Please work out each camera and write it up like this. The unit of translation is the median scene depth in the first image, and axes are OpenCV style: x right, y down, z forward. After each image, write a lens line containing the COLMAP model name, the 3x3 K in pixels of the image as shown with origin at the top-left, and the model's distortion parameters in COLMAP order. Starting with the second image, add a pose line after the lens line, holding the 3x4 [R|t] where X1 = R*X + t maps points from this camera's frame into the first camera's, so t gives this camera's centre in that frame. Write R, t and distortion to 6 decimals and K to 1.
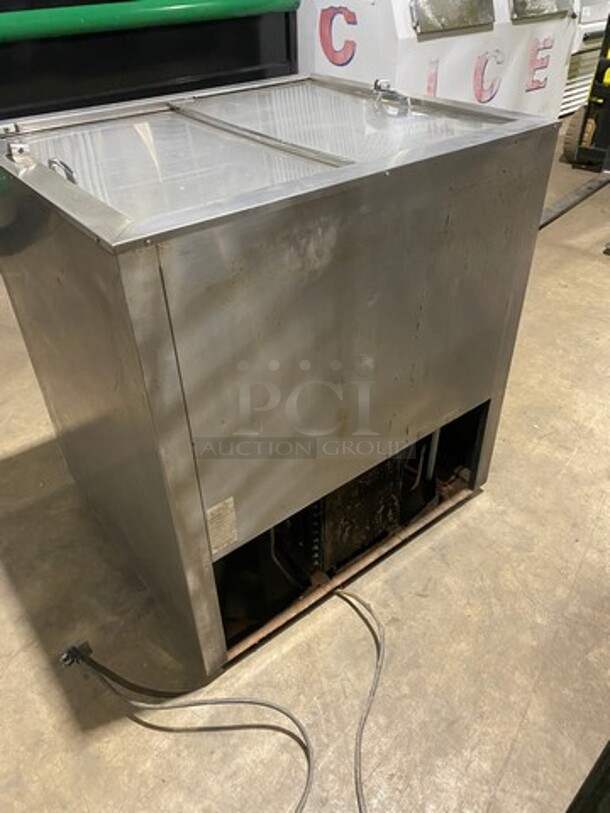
lens RADIAL K [[618.0, 0, 302.5], [0, 618.0, 405.9], [0, 0, 1]] dist [0.009371, 0.001560]
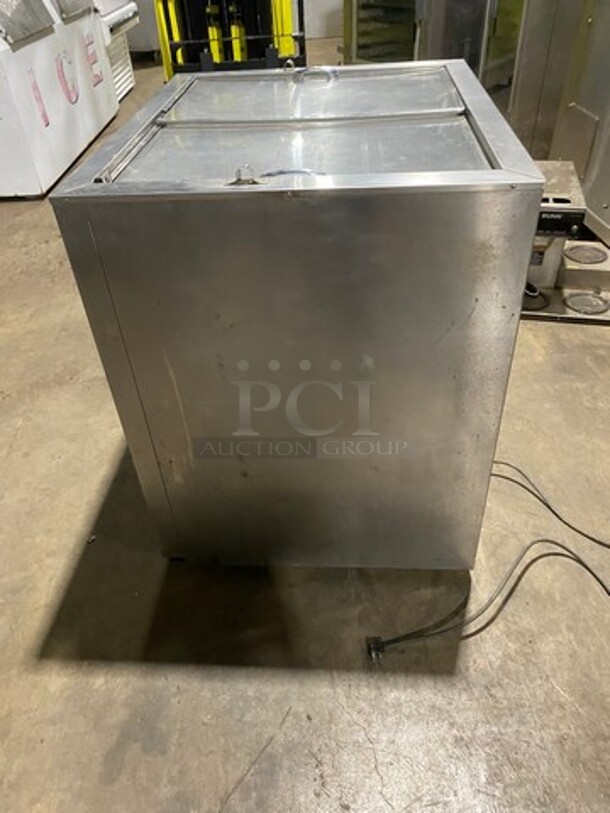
lens RADIAL K [[618.0, 0, 302.5], [0, 618.0, 405.9], [0, 0, 1]] dist [0.009371, 0.001560]
pose [[0.663220, -0.481921, 0.572618, -0.732883], [0.480908, 0.860655, 0.167336, -0.150787], [-0.573469, 0.164396, 0.802563, 0.159917]]
